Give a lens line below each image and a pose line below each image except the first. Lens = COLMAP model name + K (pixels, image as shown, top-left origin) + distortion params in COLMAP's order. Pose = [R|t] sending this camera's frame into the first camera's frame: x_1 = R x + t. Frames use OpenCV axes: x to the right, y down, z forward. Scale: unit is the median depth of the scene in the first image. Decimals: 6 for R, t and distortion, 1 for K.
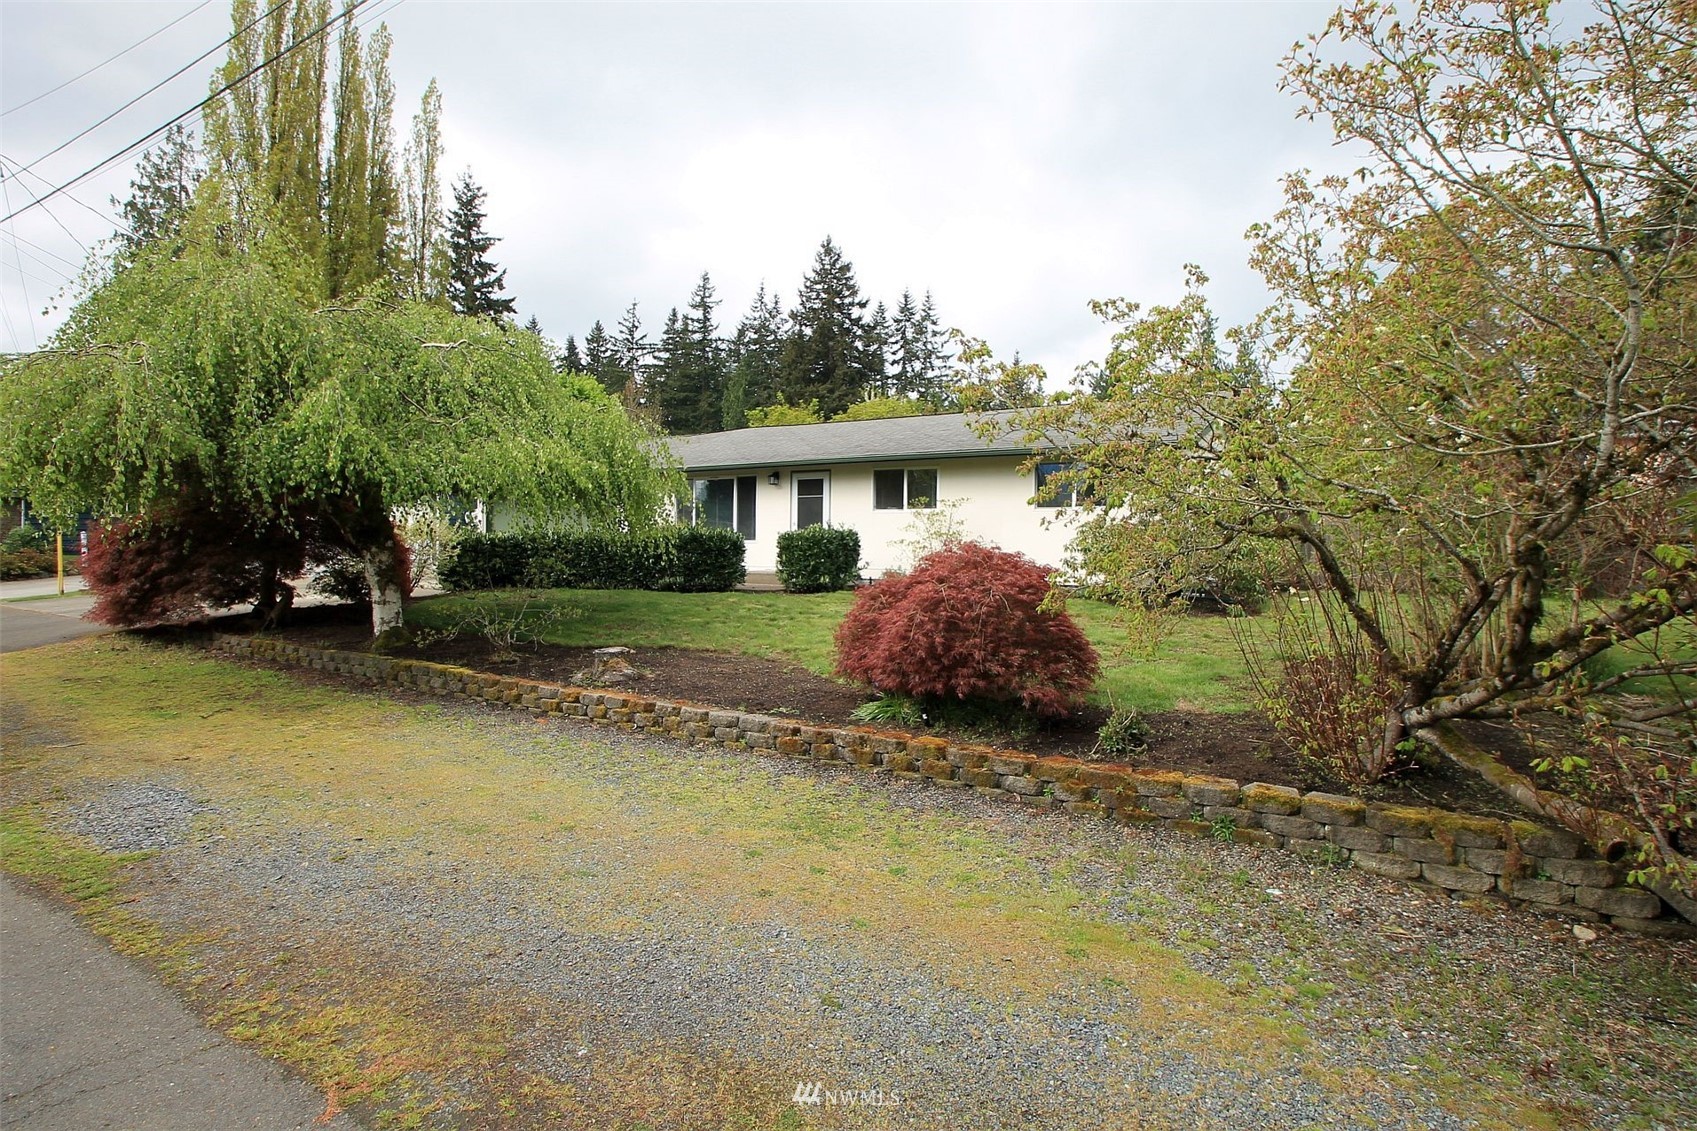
lens RADIAL K [[899.9, 0, 840.9], [0, 899.9, 566.1], [0, 0, 1]] dist [-0.008779, -0.000551]
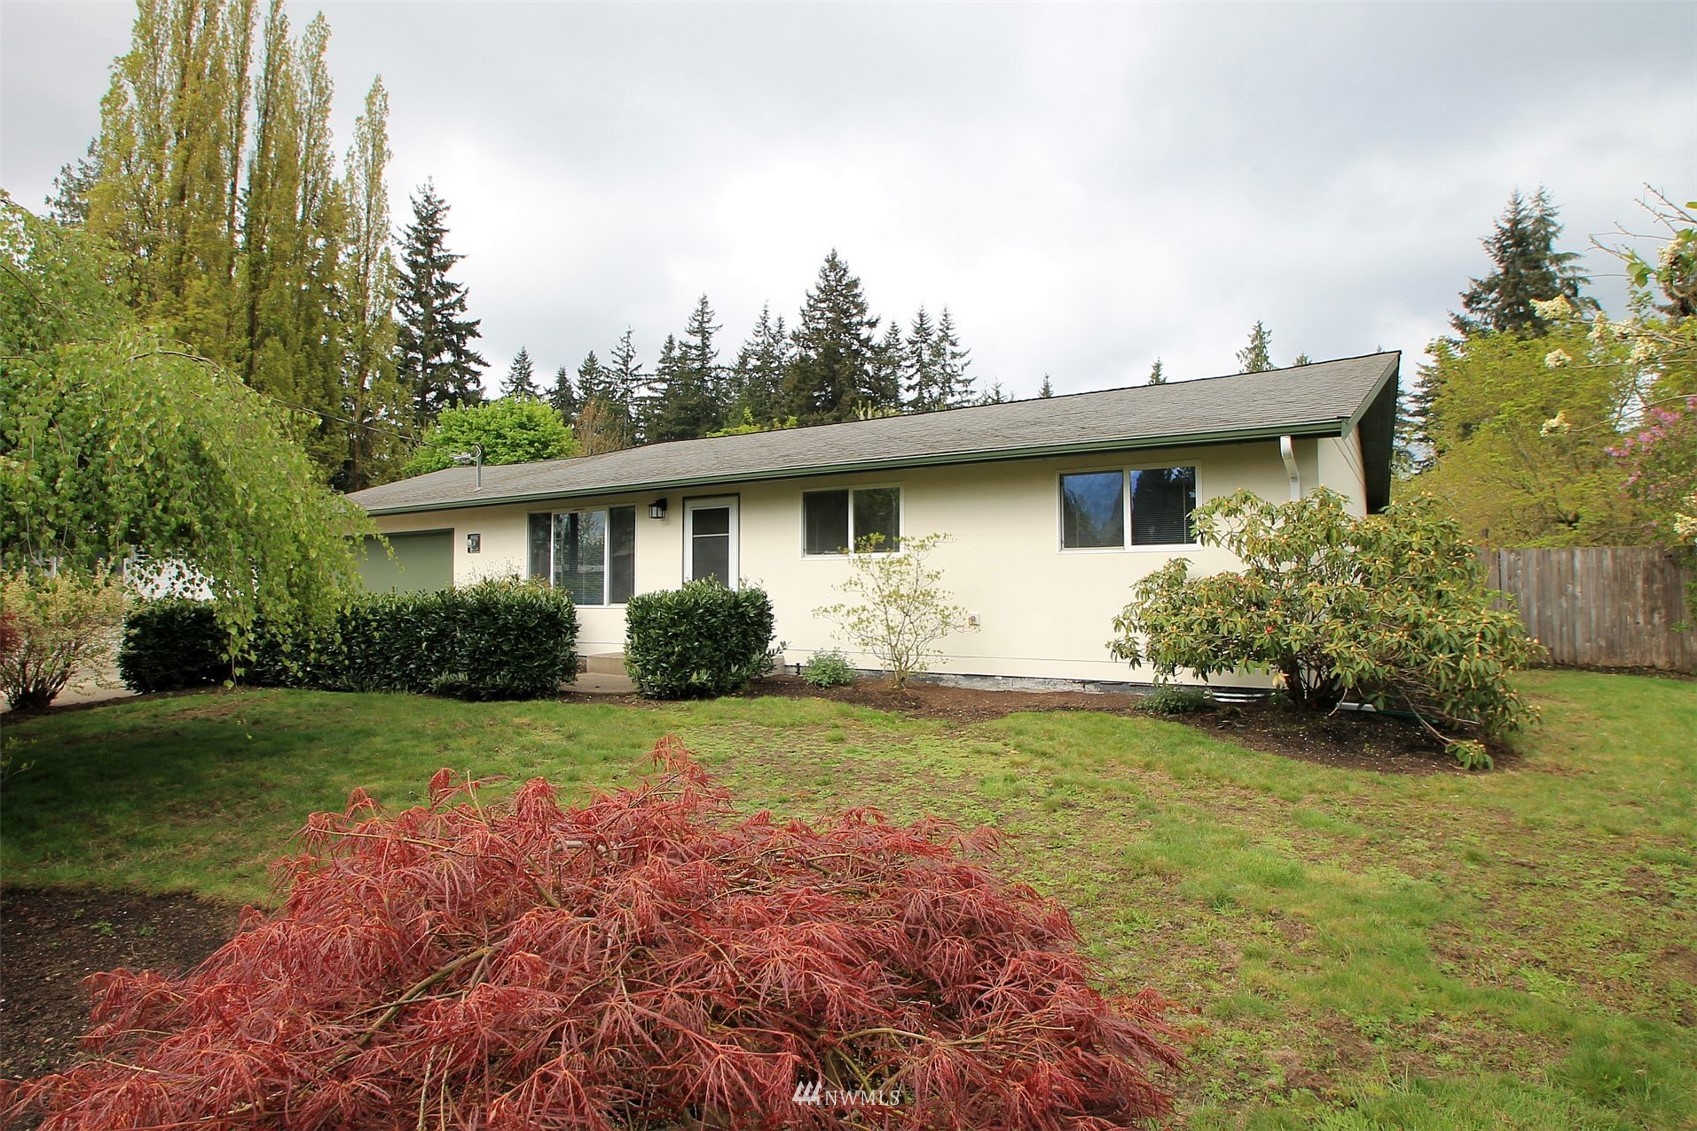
lens RADIAL K [[899.9, 0, 850.8], [0, 899.9, 566.1], [0, 0, 1]] dist [-0.008779, -0.000551]
pose [[0.999481, -0.013695, -0.029170, 0.030147], [0.012374, 0.998910, -0.044999, -0.009058], [0.029754, 0.044615, 0.998561, 0.128703]]
